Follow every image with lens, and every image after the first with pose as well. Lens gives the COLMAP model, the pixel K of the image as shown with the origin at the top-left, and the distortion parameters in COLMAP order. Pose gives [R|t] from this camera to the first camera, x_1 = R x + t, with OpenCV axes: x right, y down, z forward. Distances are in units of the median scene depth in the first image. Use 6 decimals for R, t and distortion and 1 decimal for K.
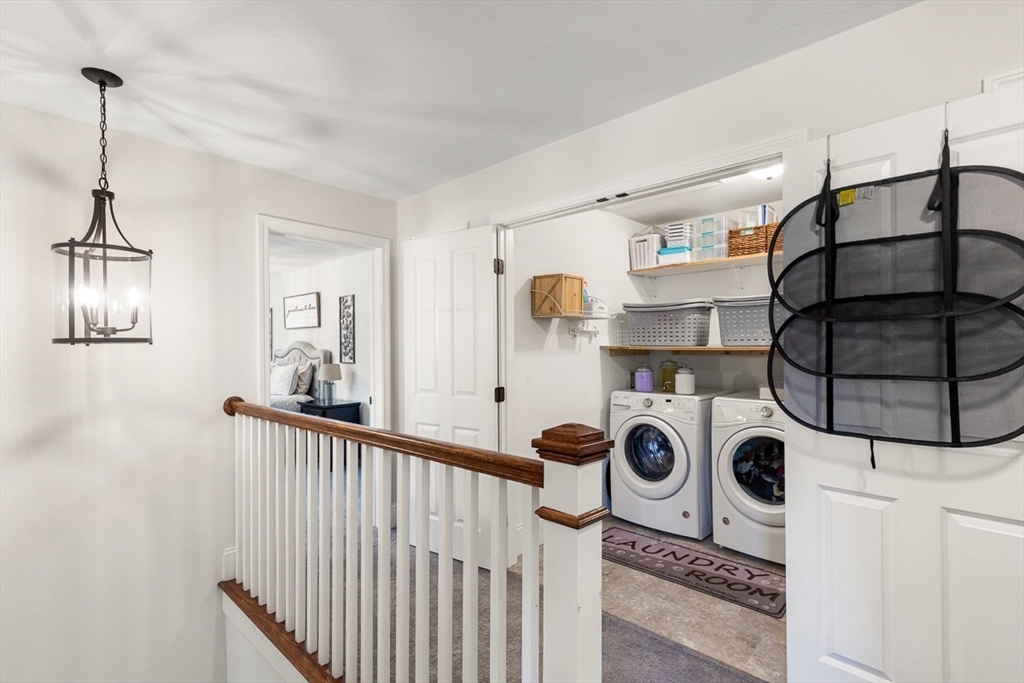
lens RADIAL K [[474.5, 0, 512.0], [0, 474.5, 341.5], [0, 0, 1]] dist [0.001924, 0.000960]
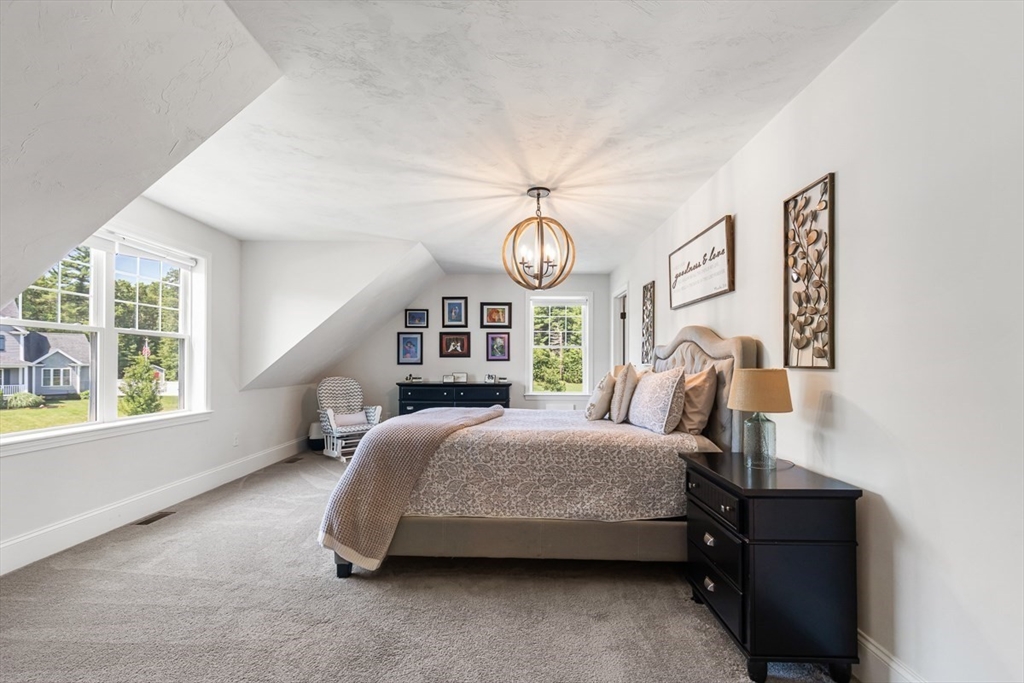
lens RADIAL K [[463.9, 0, 512.5], [0, 463.9, 355.7], [0, 0, 1]] dist [0.004766, -0.000739]
pose [[0.674107, 0.004705, -0.738618, -0.443819], [-0.006732, 0.999977, 0.000225, 0.070459], [0.738603, 0.004821, 0.674124, 1.106922]]
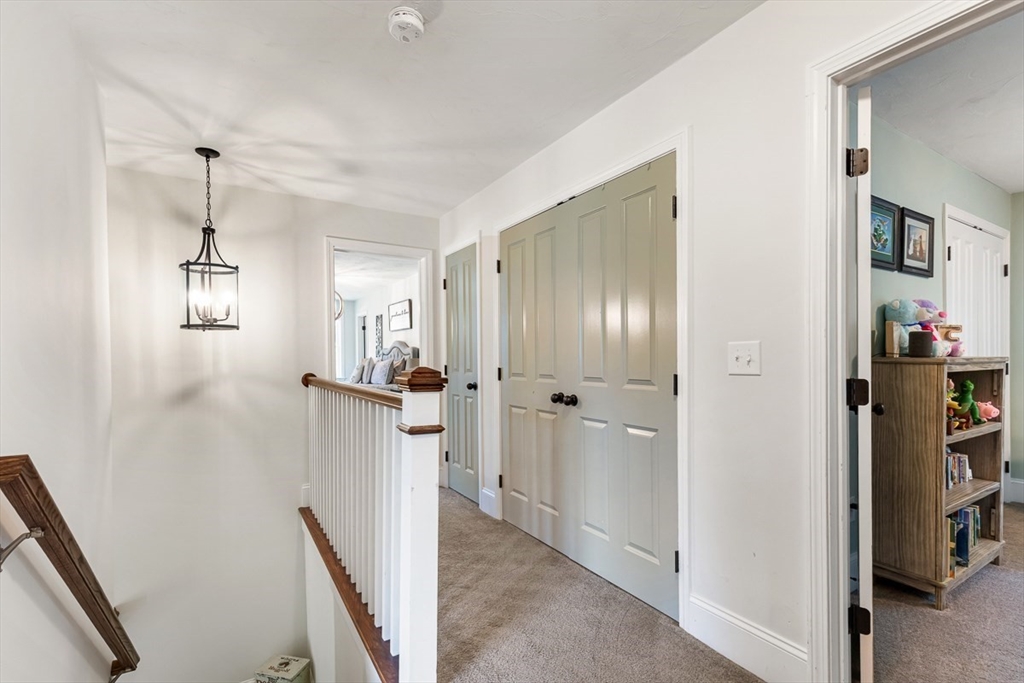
lens RADIAL K [[463.9, 0, 512.5], [0, 463.9, 355.7], [0, 0, 1]] dist [0.004766, -0.000739]
pose [[0.963710, 0.000788, -0.266950, 0.309670], [0.002791, 0.999911, 0.013026, 0.048235], [0.266937, -0.013298, 0.963622, -0.113933]]
